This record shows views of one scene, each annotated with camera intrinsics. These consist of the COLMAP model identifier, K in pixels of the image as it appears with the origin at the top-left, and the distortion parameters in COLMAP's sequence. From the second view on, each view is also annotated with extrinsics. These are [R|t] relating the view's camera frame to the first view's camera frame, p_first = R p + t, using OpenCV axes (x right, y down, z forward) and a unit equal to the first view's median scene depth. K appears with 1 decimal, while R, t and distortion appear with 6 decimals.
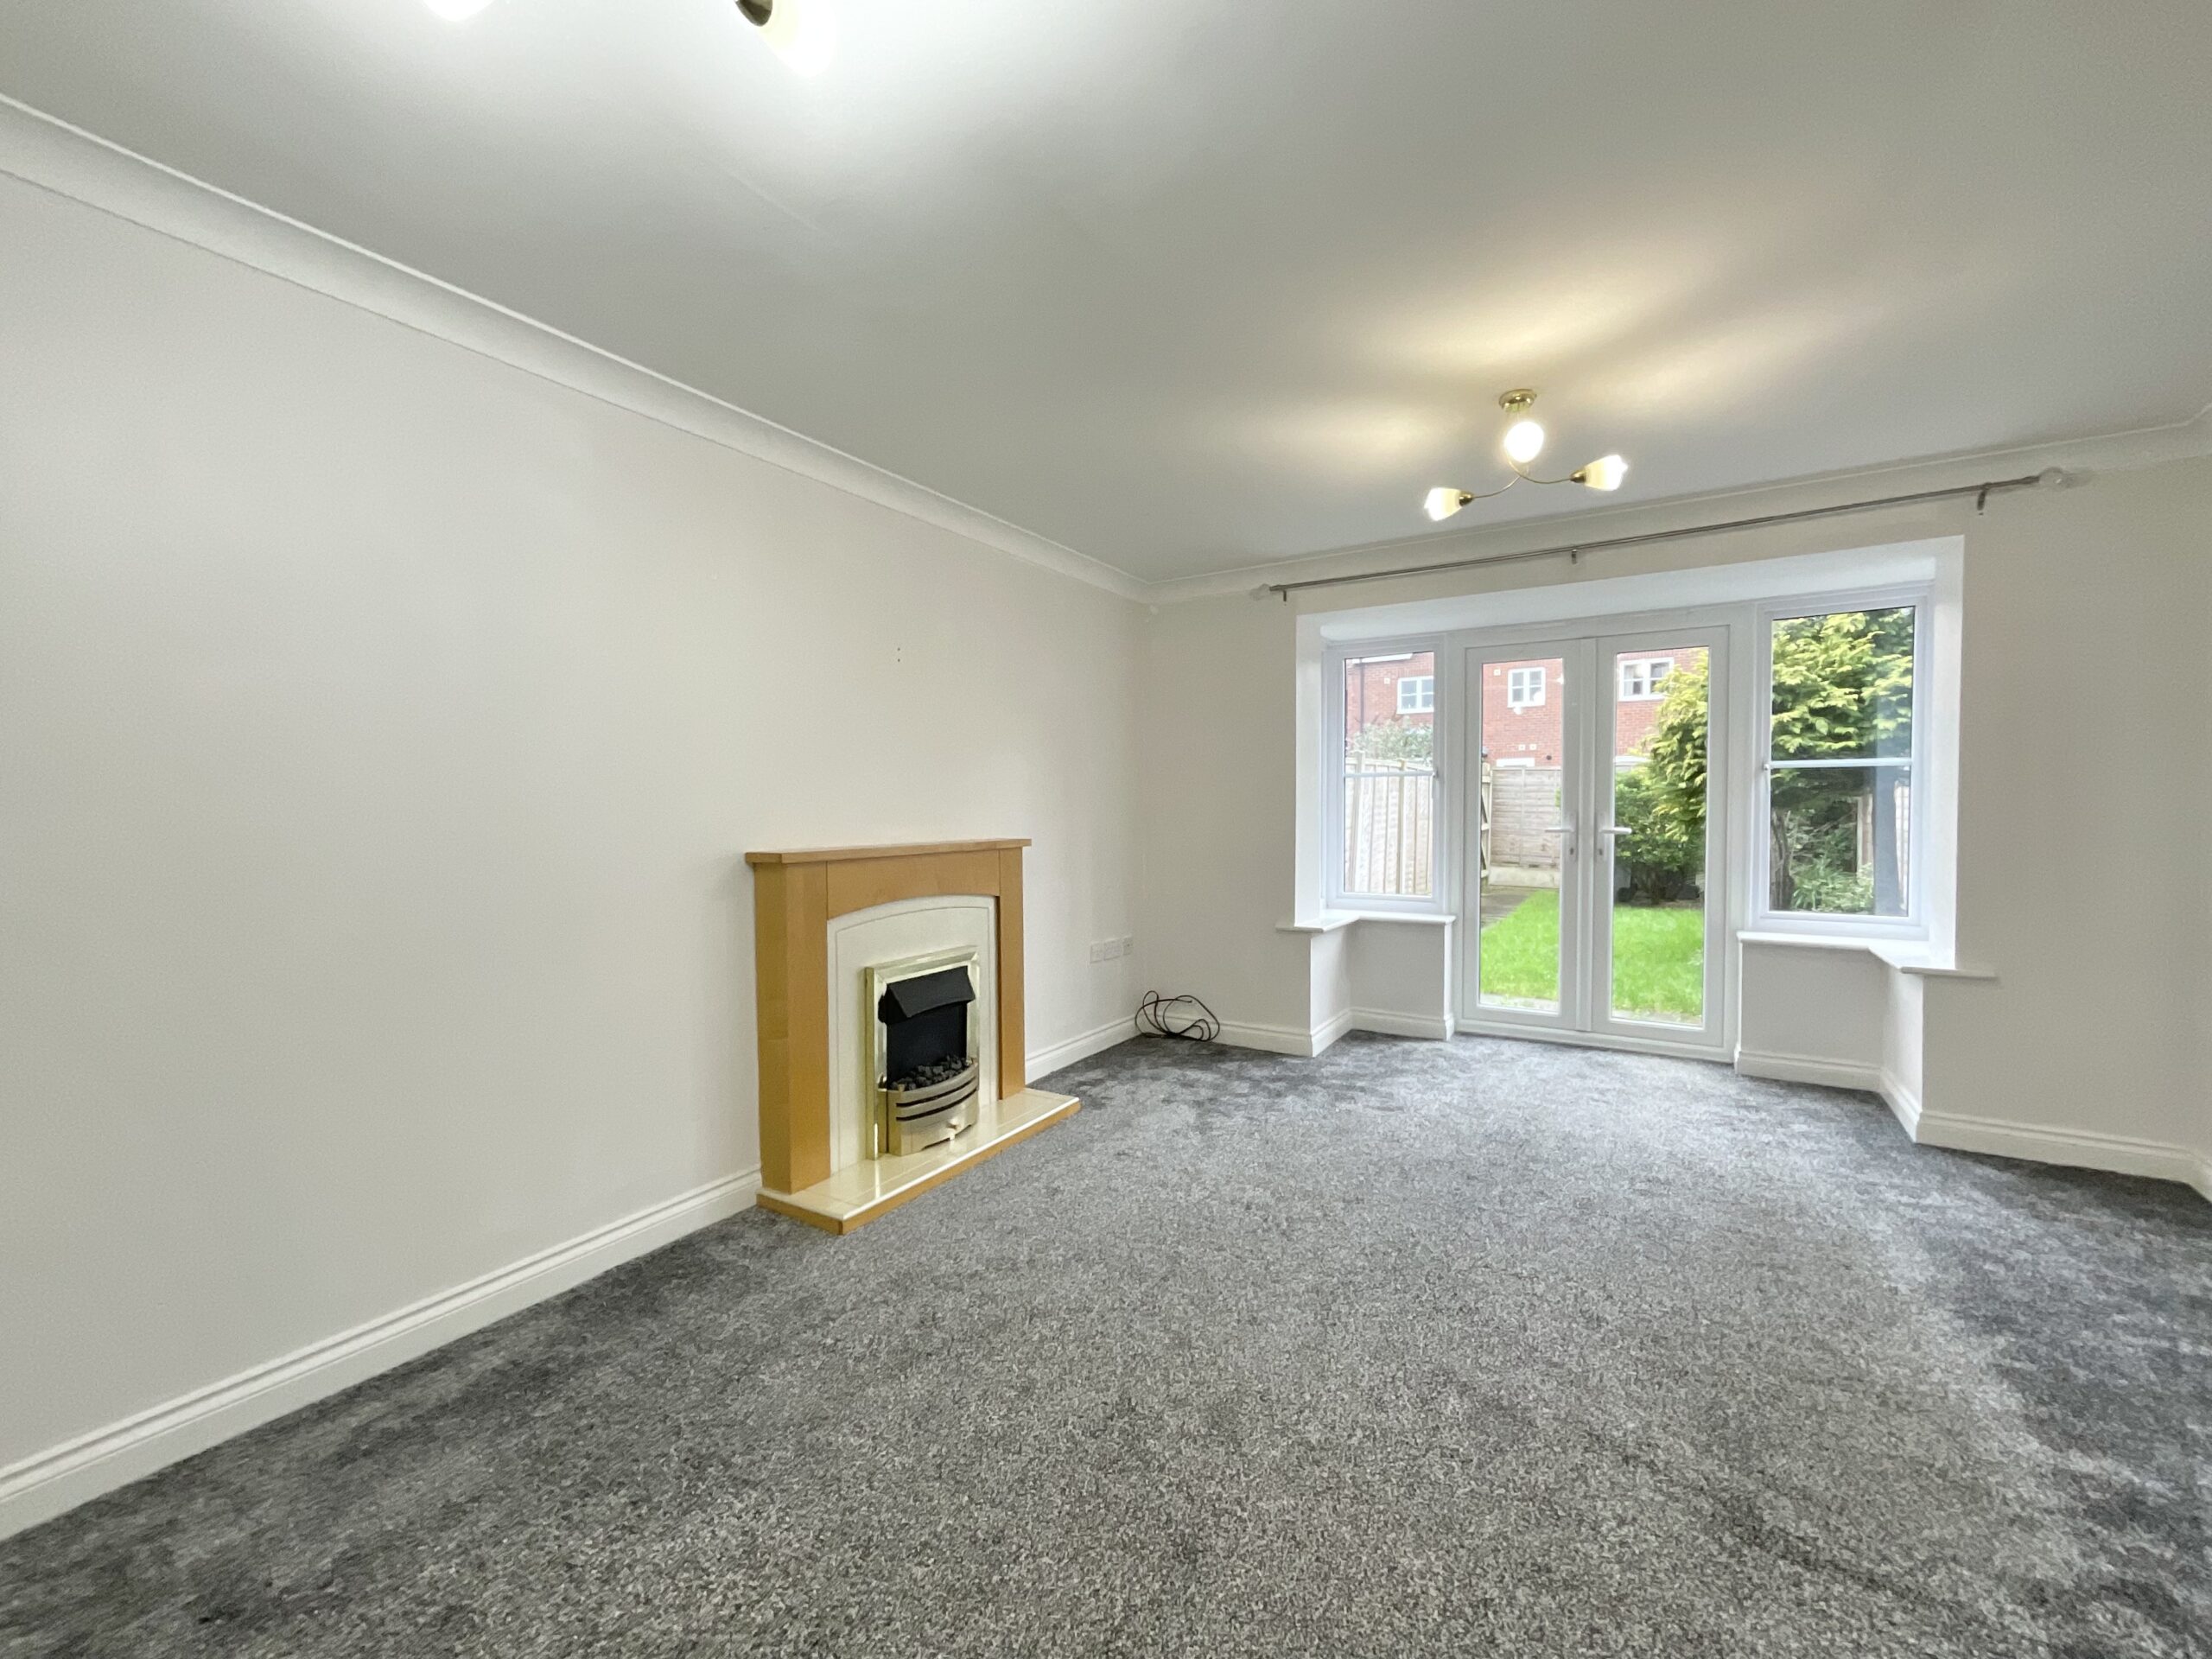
lens RADIAL K [[899.2, 0, 1106.0], [0, 899.2, 829.5], [0, 0, 1]] dist [-0.002080, -0.000377]
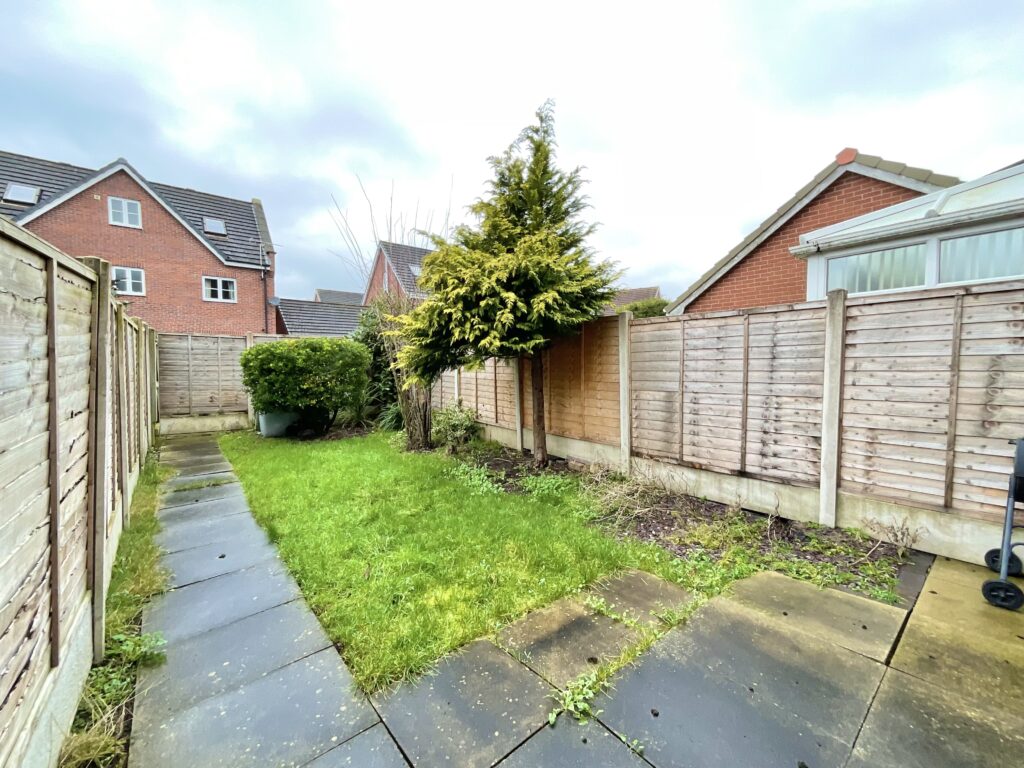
lens RADIAL K [[416.3, 0, 512.0], [0, 416.3, 384.0], [0, 0, 1]] dist [-0.002080, -0.000377]
pose [[0.321493, -0.041633, 0.945996, 0.271190], [0.027111, 0.999028, 0.034753, -0.036251], [-0.946524, 0.014474, 0.322309, 1.510620]]
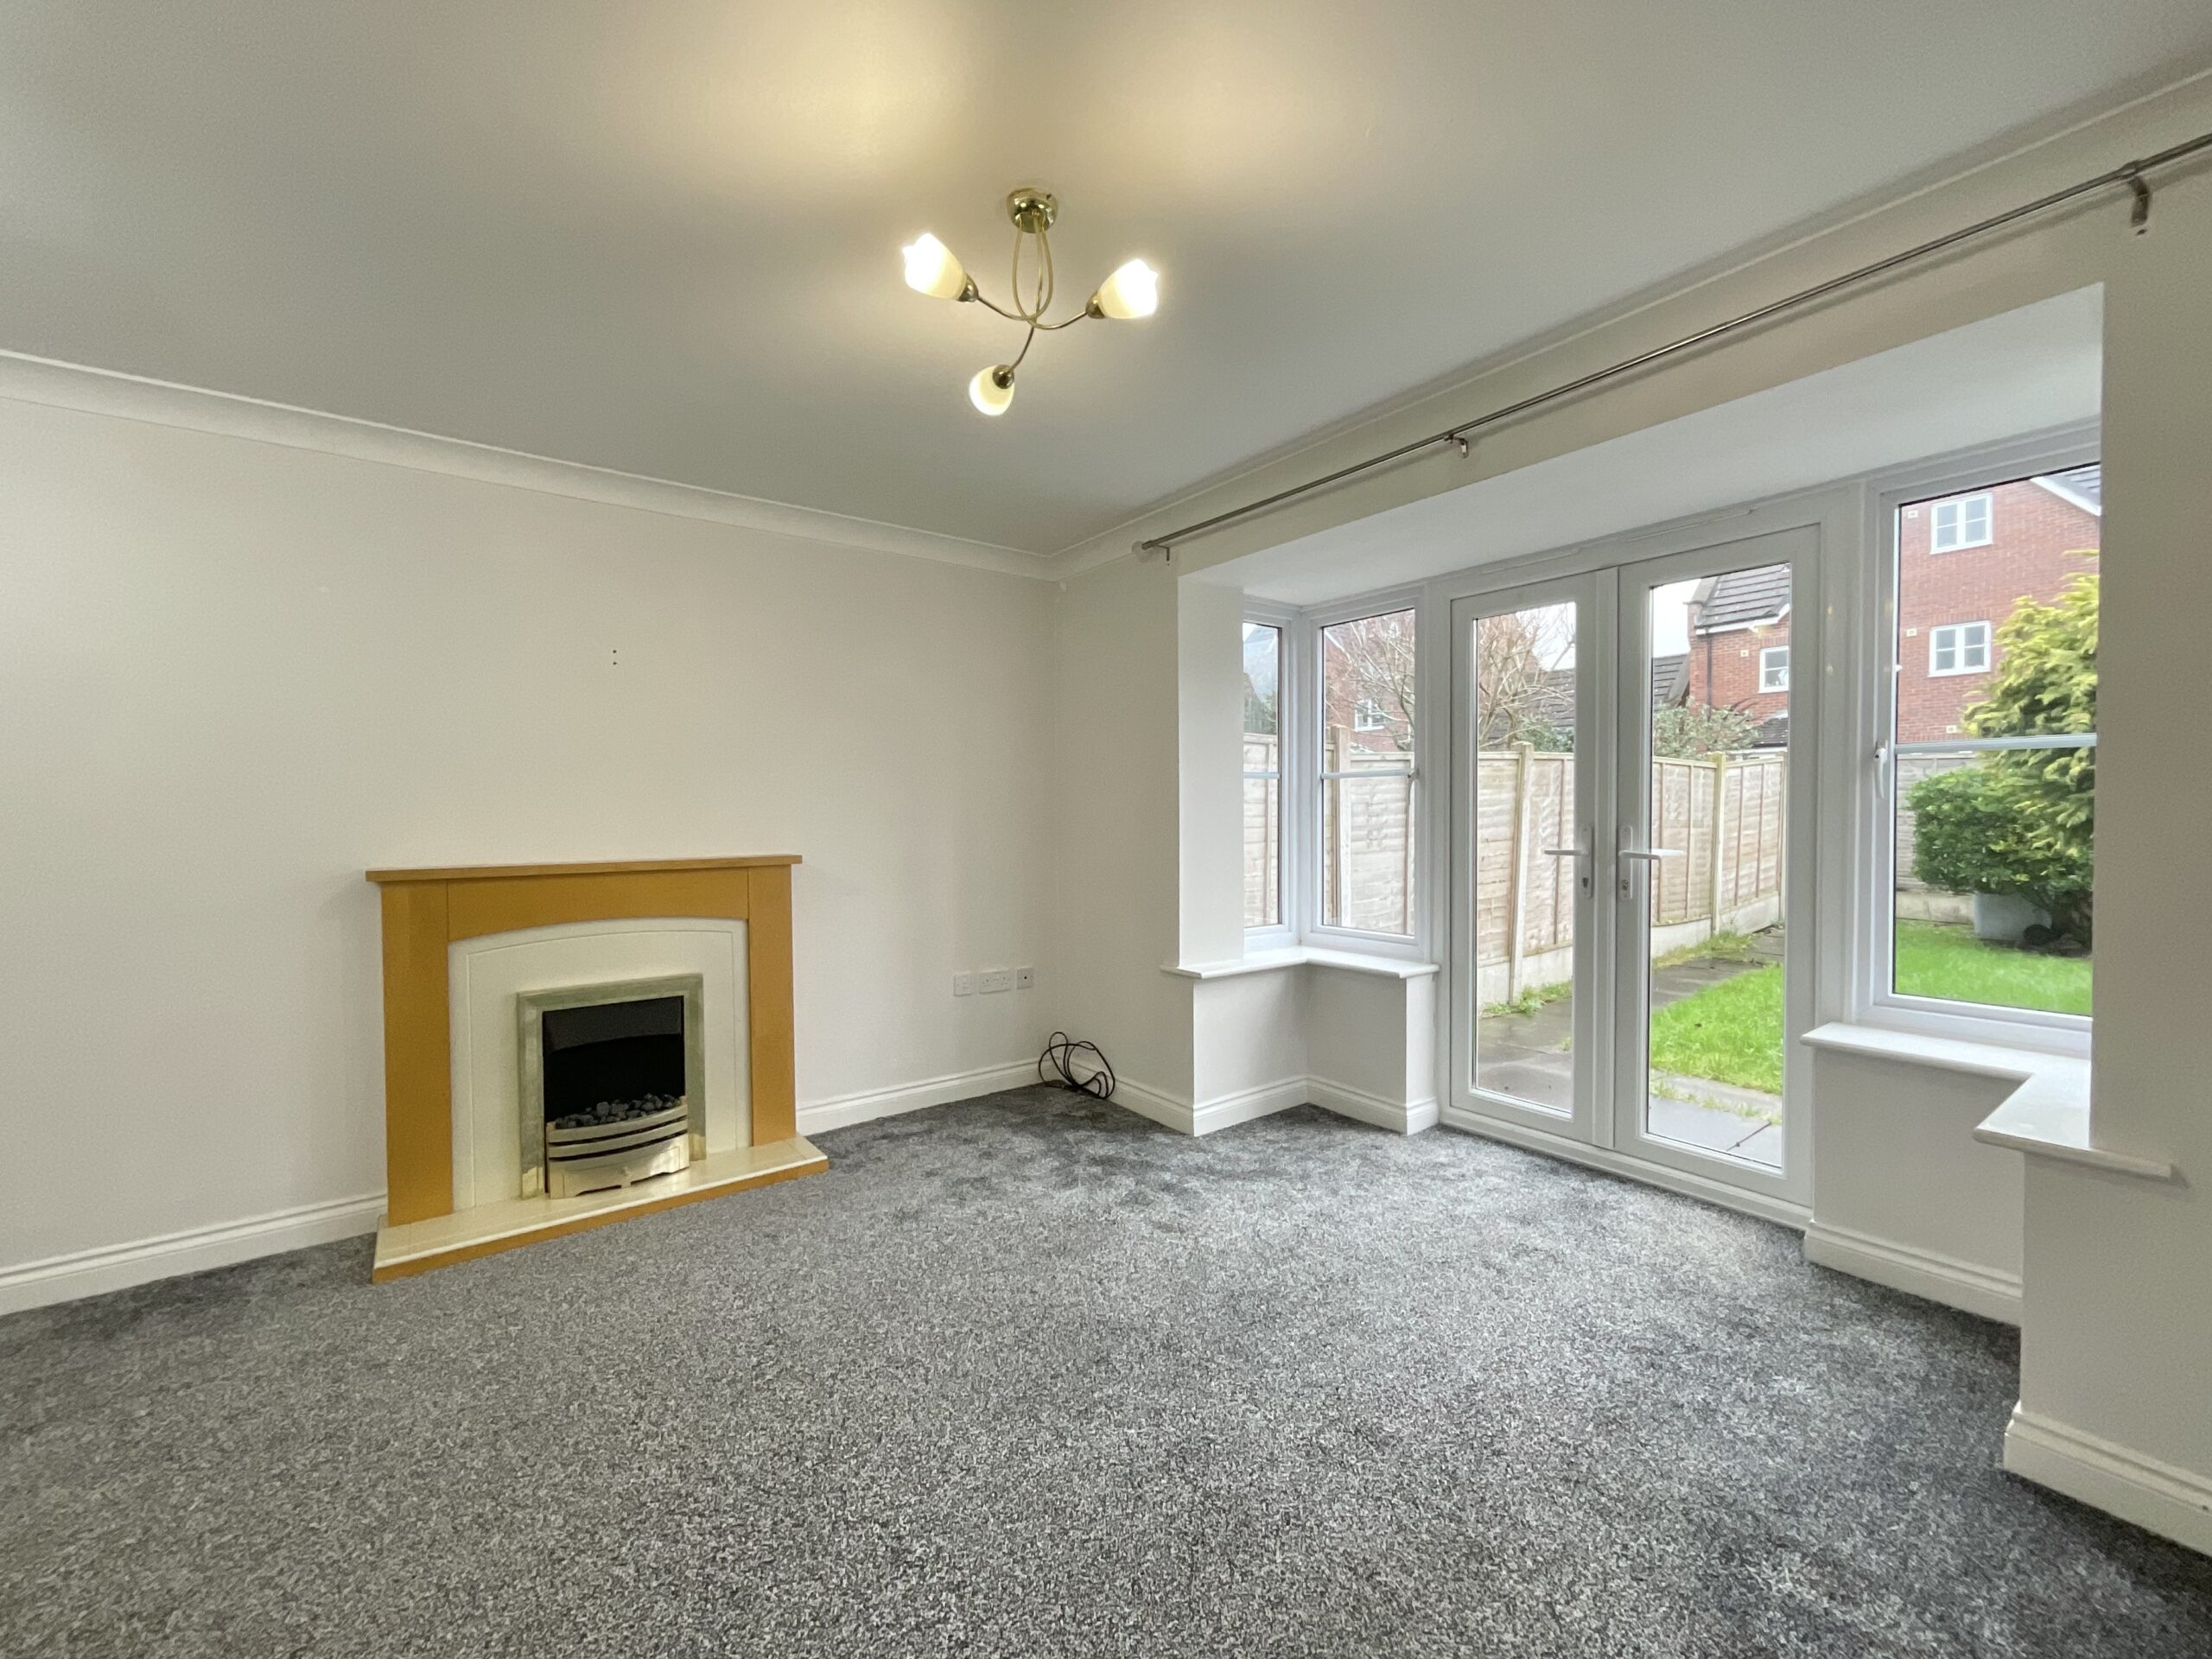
lens RADIAL K [[899.2, 0, 1106.0], [0, 899.2, 829.5], [0, 0, 1]] dist [-0.002080, -0.000377]
pose [[0.932087, 0.005575, -0.362193, 0.483078], [-0.006292, 0.999980, -0.000801, -0.015328], [0.362181, 0.003025, 0.932103, 0.262024]]
